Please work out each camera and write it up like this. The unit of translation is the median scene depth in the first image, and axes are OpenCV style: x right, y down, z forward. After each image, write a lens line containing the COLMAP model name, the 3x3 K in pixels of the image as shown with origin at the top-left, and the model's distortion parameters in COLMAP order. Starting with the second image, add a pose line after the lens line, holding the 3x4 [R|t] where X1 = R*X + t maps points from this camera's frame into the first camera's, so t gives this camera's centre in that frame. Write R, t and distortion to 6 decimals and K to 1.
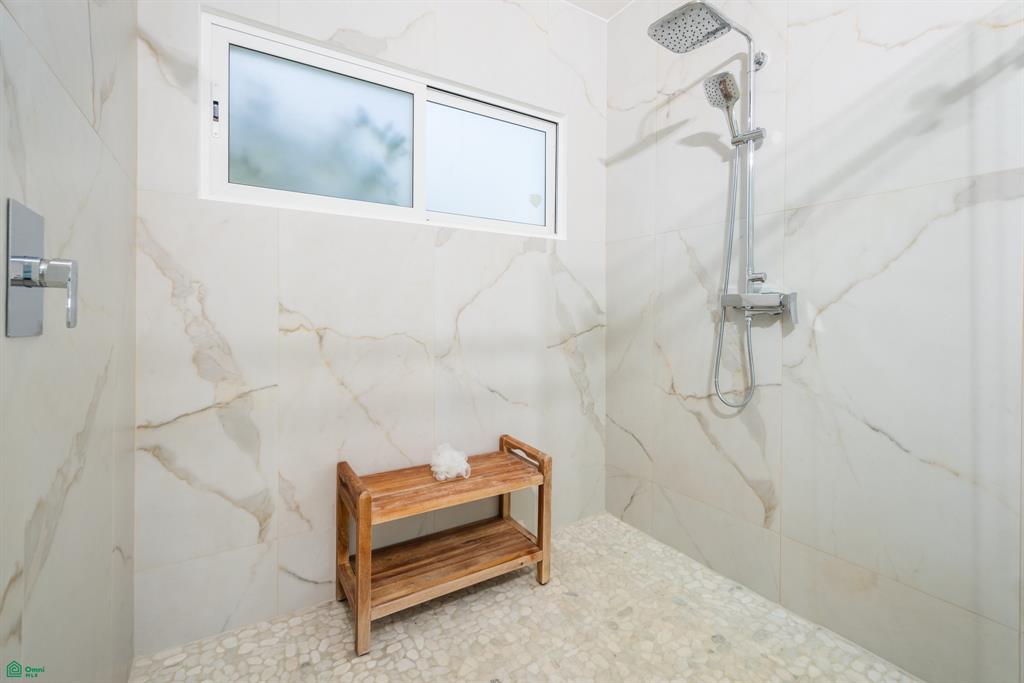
lens RADIAL K [[456.2, 0, 511.1], [0, 456.2, 331.9], [0, 0, 1]] dist [0.011034, 0.000088]
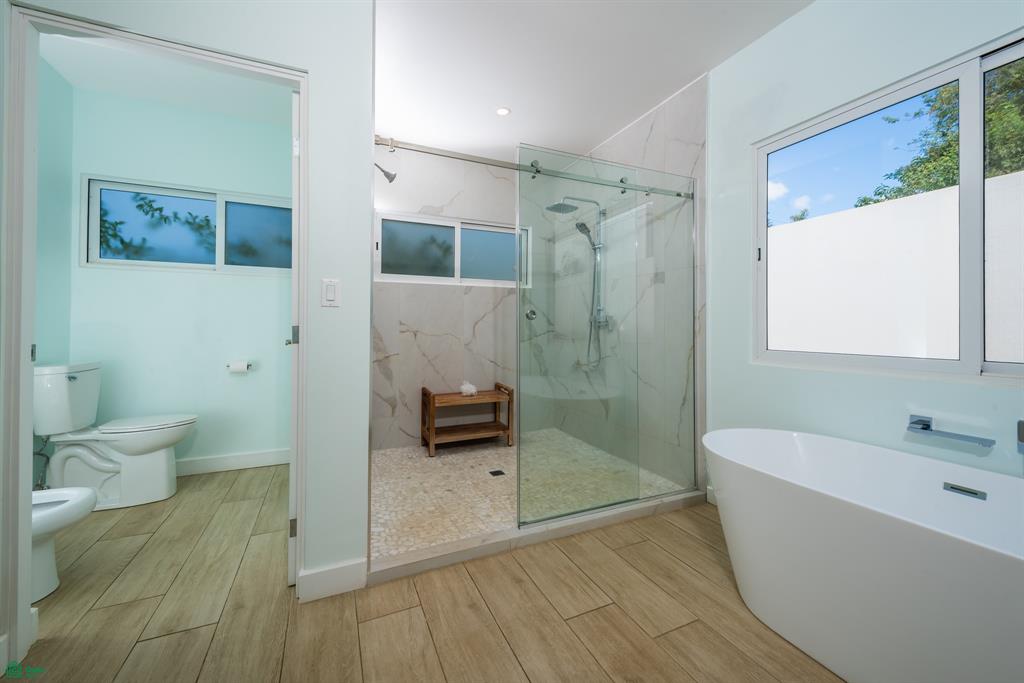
lens RADIAL K [[402.3, 0, 512.7], [0, 402.3, 335.5], [0, 0, 1]] dist [0.000115, 0.000025]
pose [[0.992575, 0.001859, -0.121619, 0.345079], [-0.002891, 0.999961, -0.008311, 0.030413], [0.121599, 0.008601, 0.992542, -1.025637]]
